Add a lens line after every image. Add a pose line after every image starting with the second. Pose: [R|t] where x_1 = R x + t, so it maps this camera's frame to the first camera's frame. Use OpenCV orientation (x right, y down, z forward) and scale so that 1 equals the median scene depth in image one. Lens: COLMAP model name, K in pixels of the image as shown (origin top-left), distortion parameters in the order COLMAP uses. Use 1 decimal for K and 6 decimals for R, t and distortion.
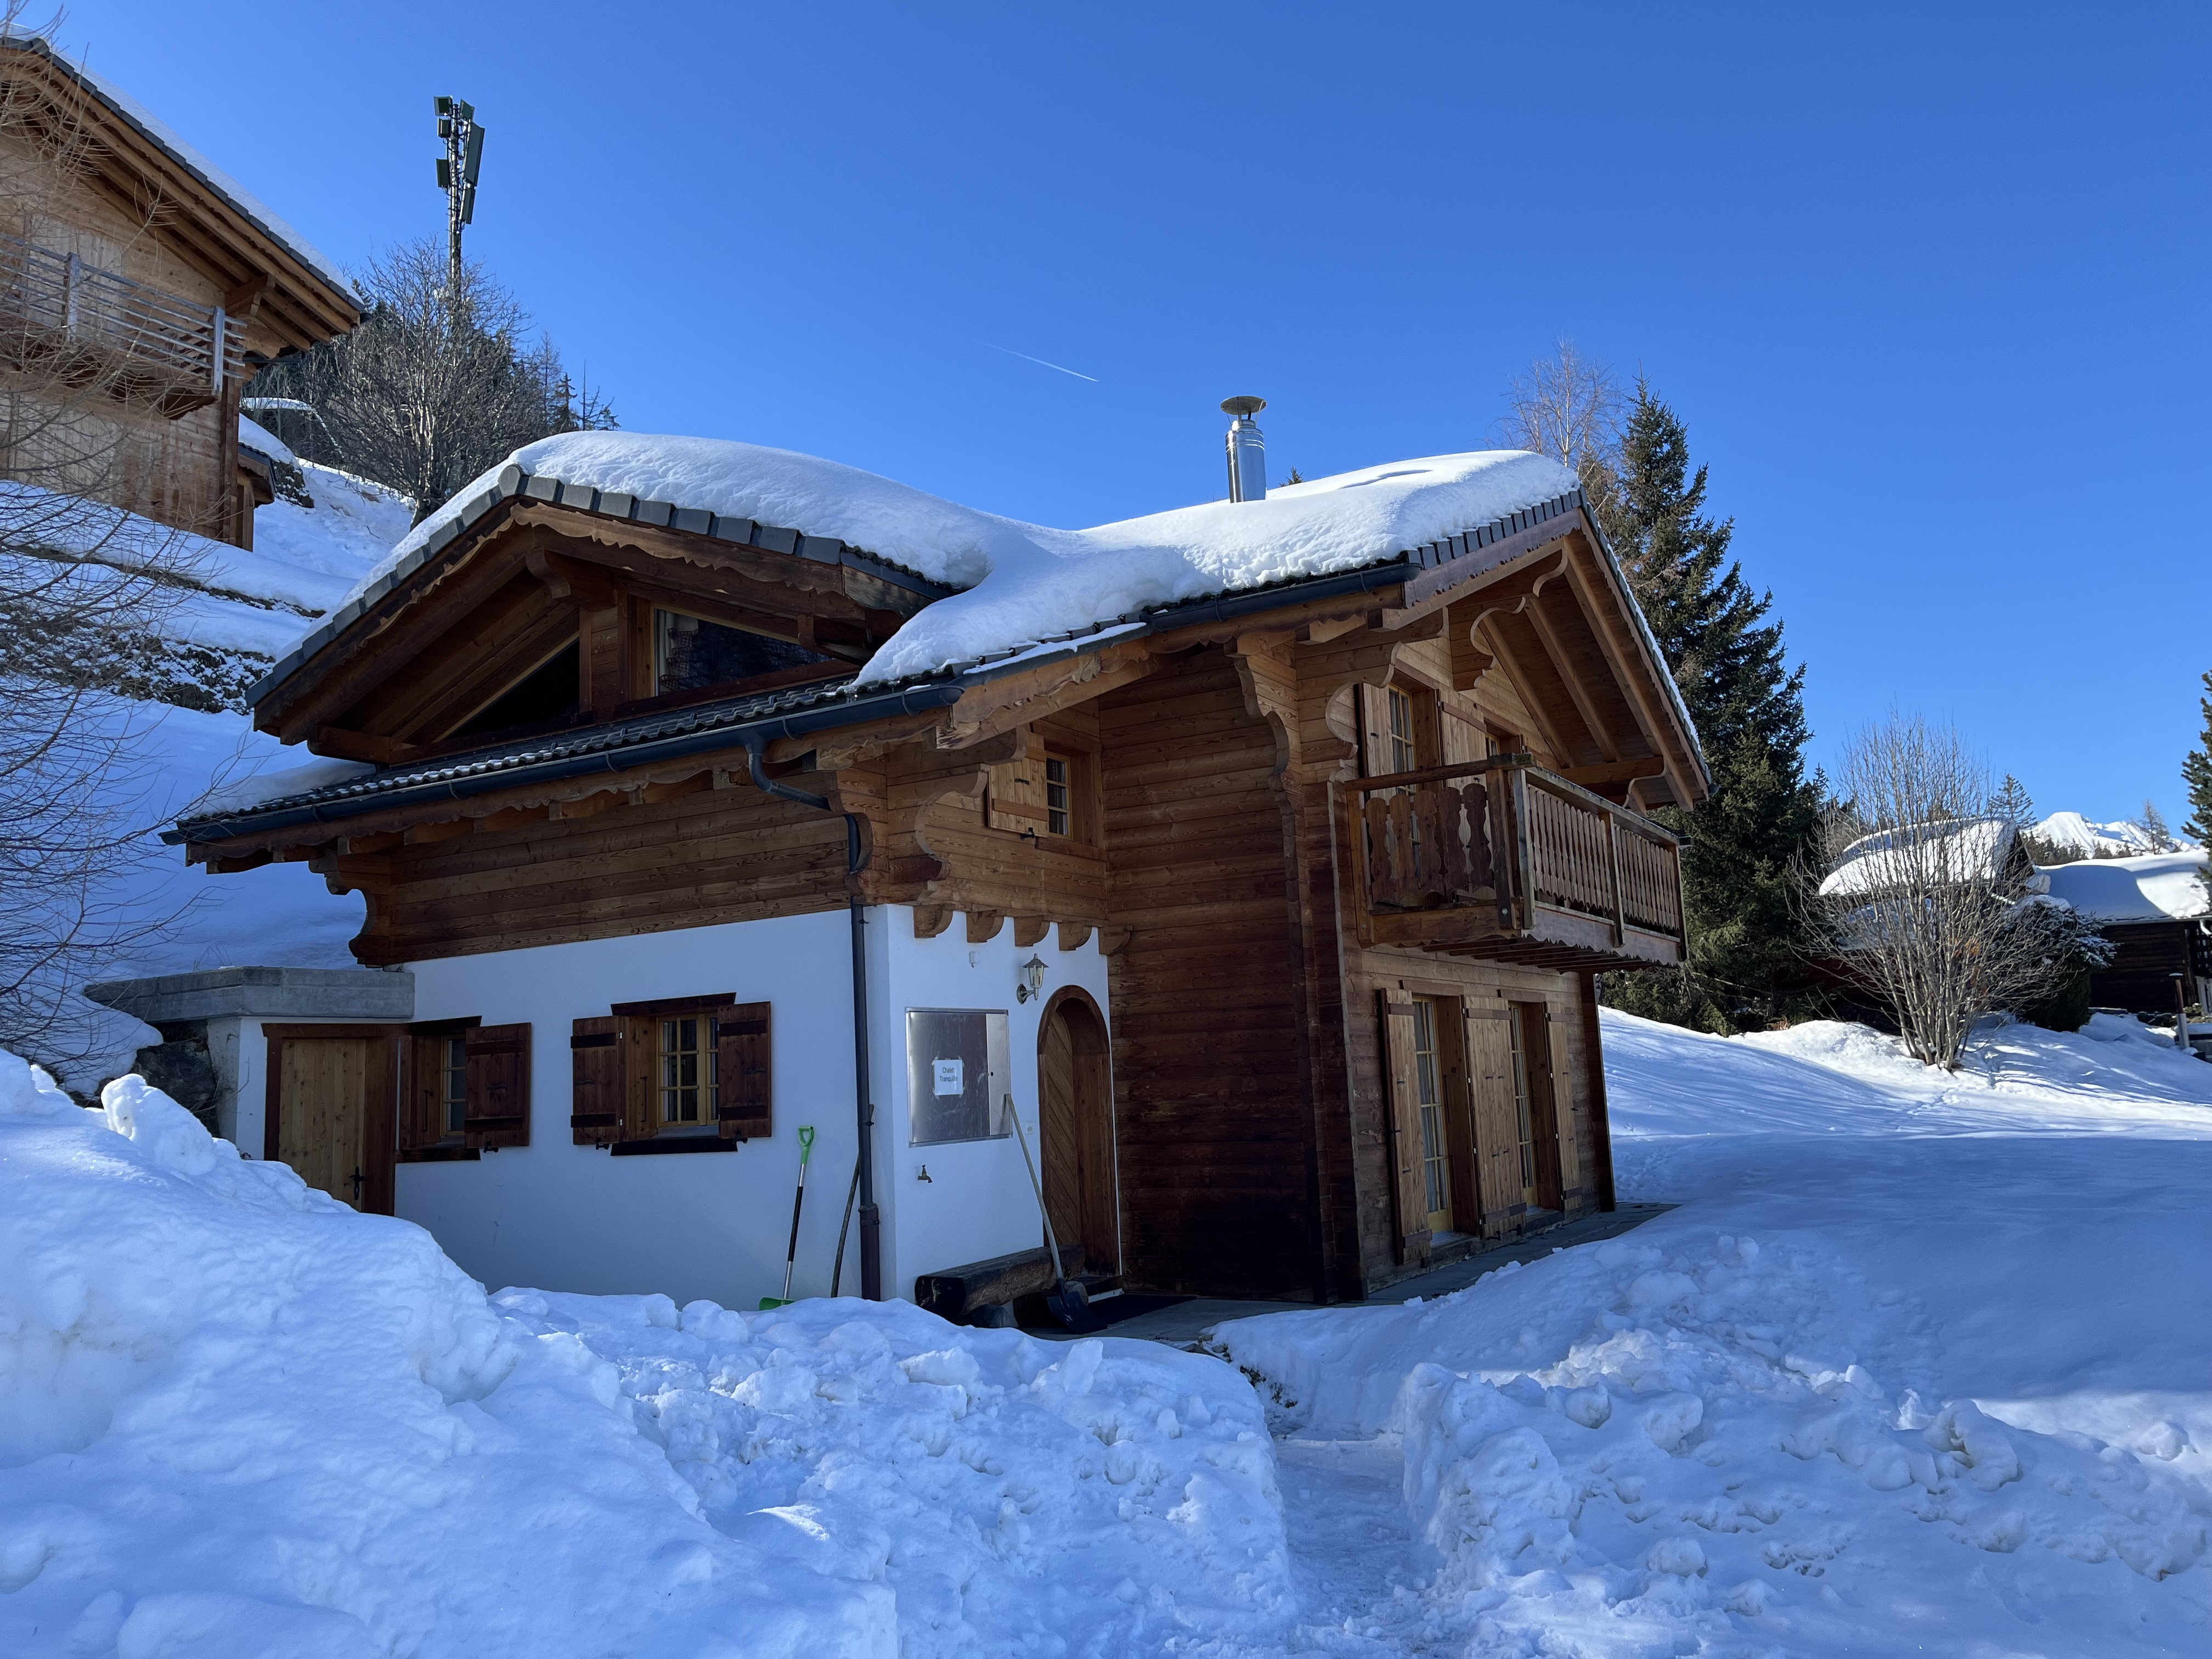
lens RADIAL K [[1674.4, 0, 1118.2], [0, 1674.4, 829.3], [0, 0, 1]] dist [0.066037, -0.085675]
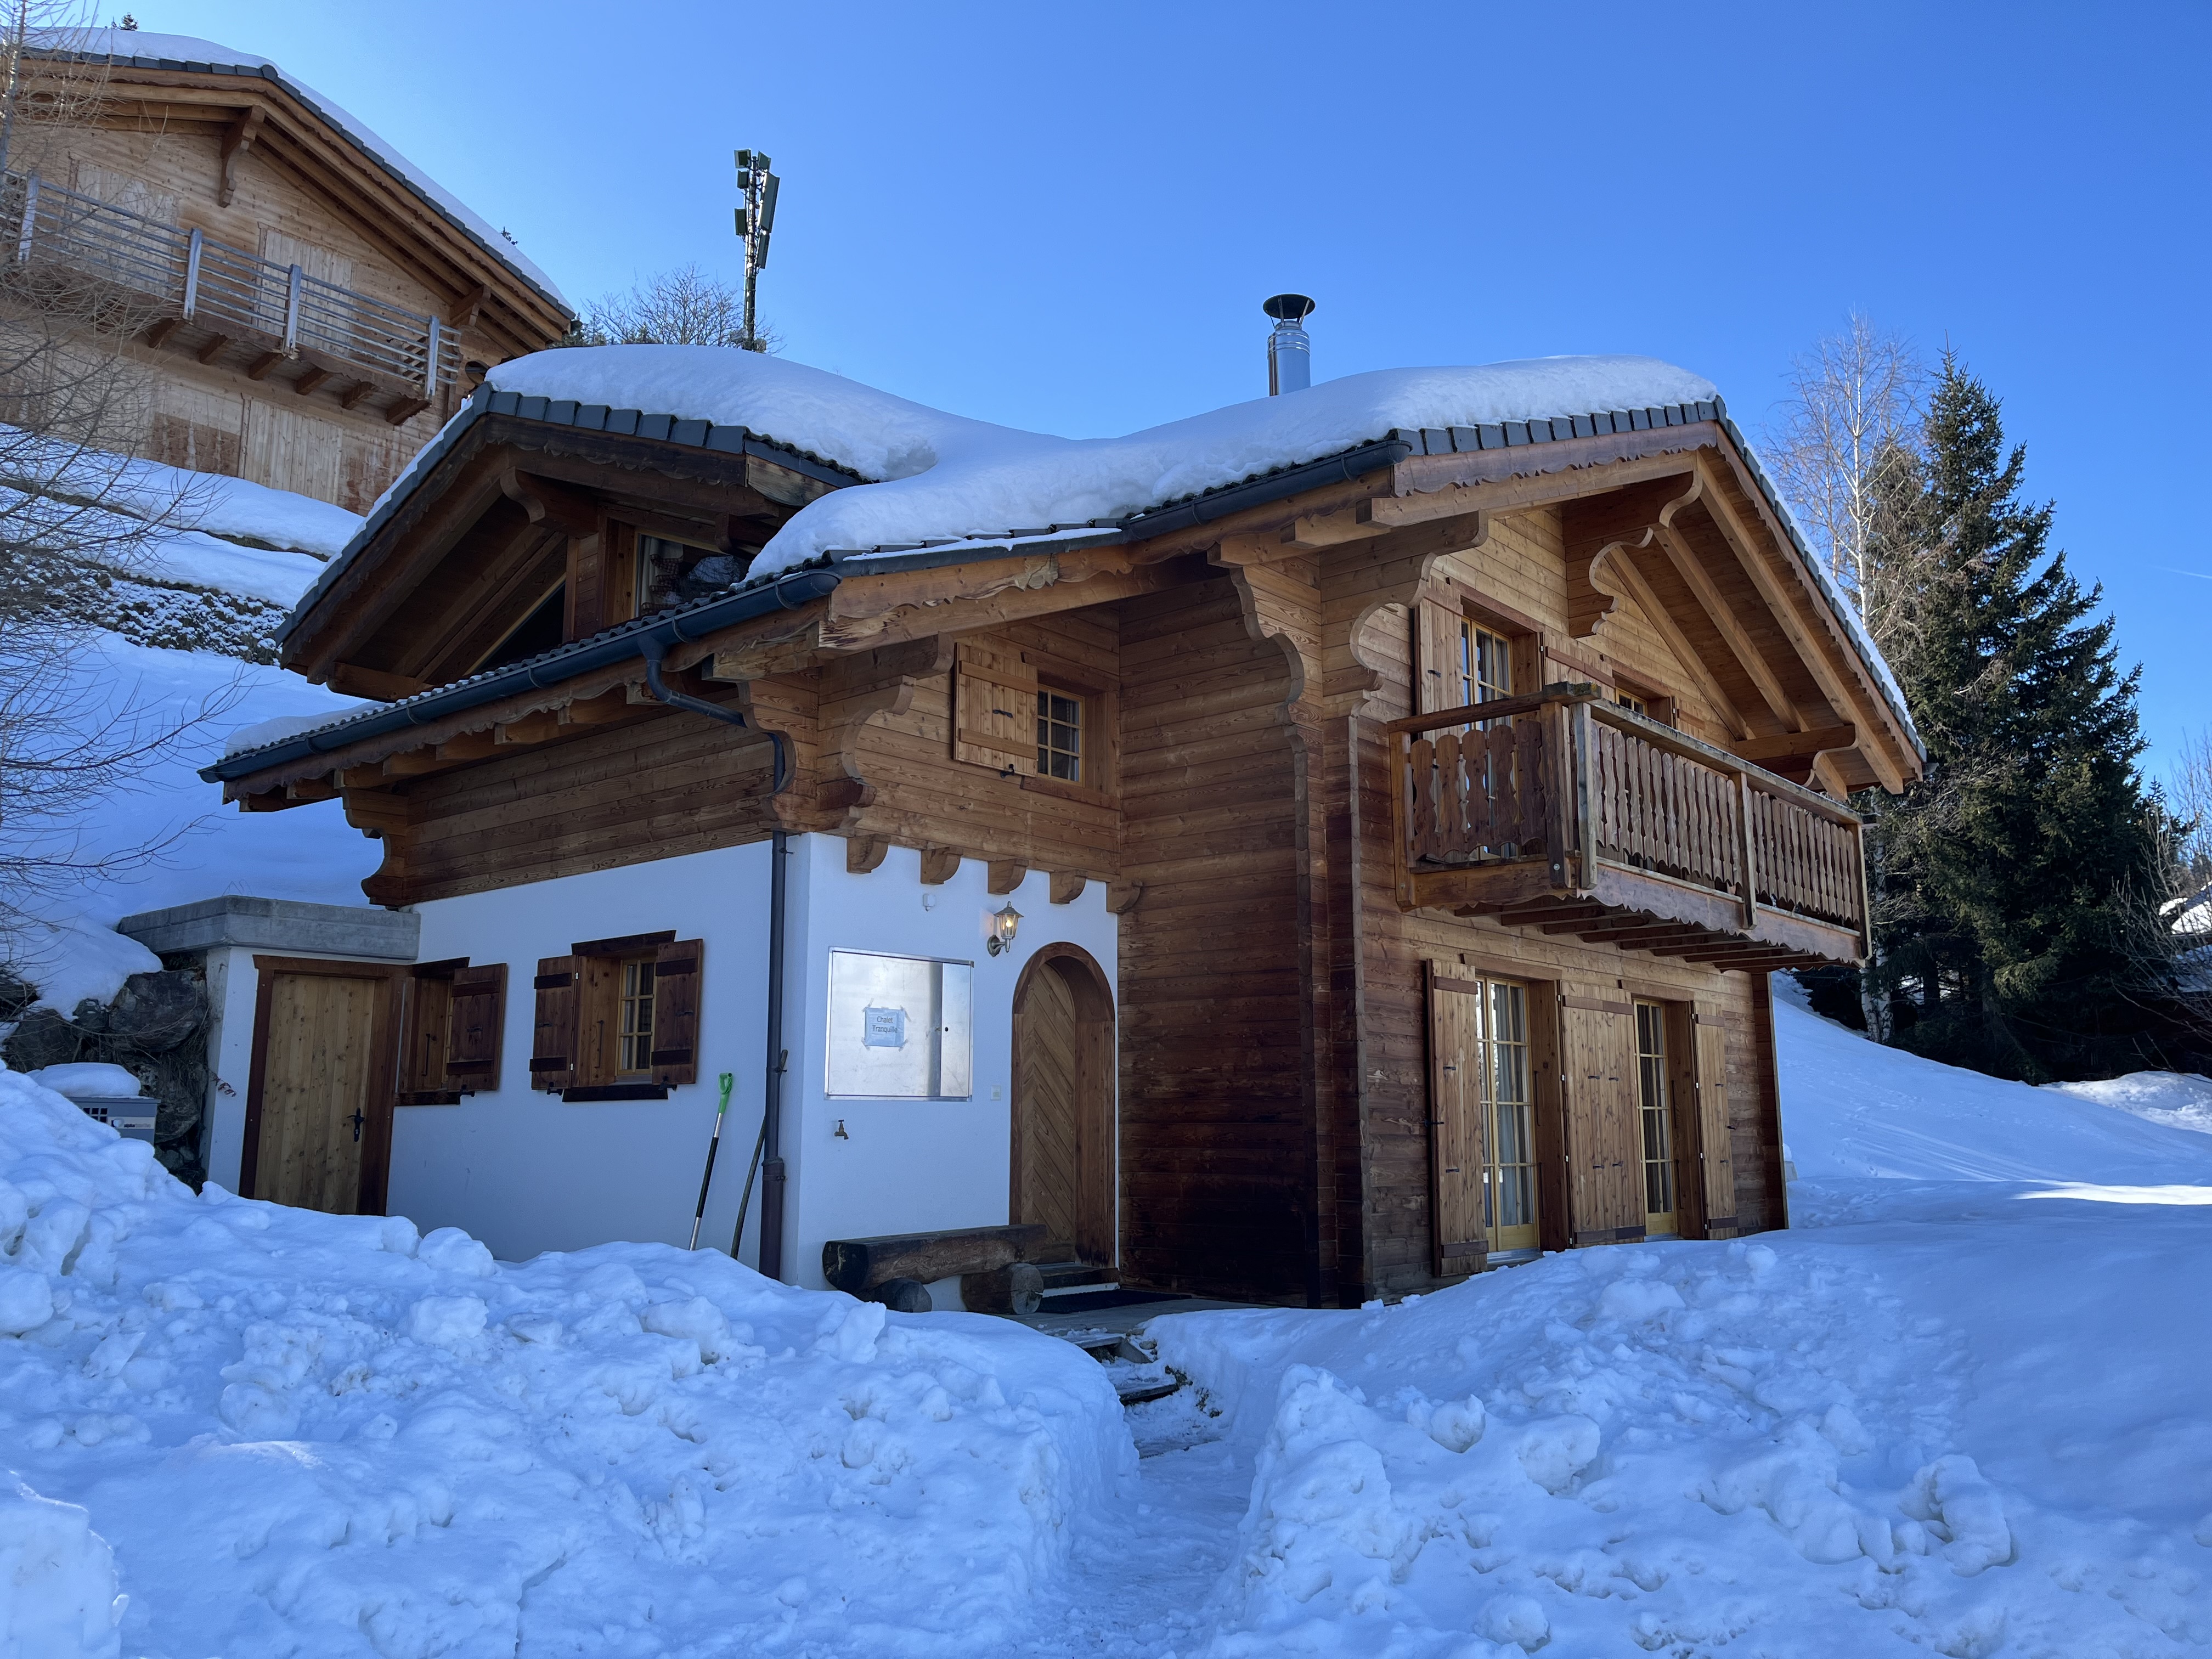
lens RADIAL K [[1674.4, 0, 1101.9], [0, 1674.4, 833.2], [0, 0, 1]] dist [0.066037, -0.085675]
pose [[0.980667, 0.012716, -0.195271, 0.174782], [-0.016821, 0.999671, -0.019380, 0.053567], [0.194960, 0.022290, 0.980558, 0.119895]]
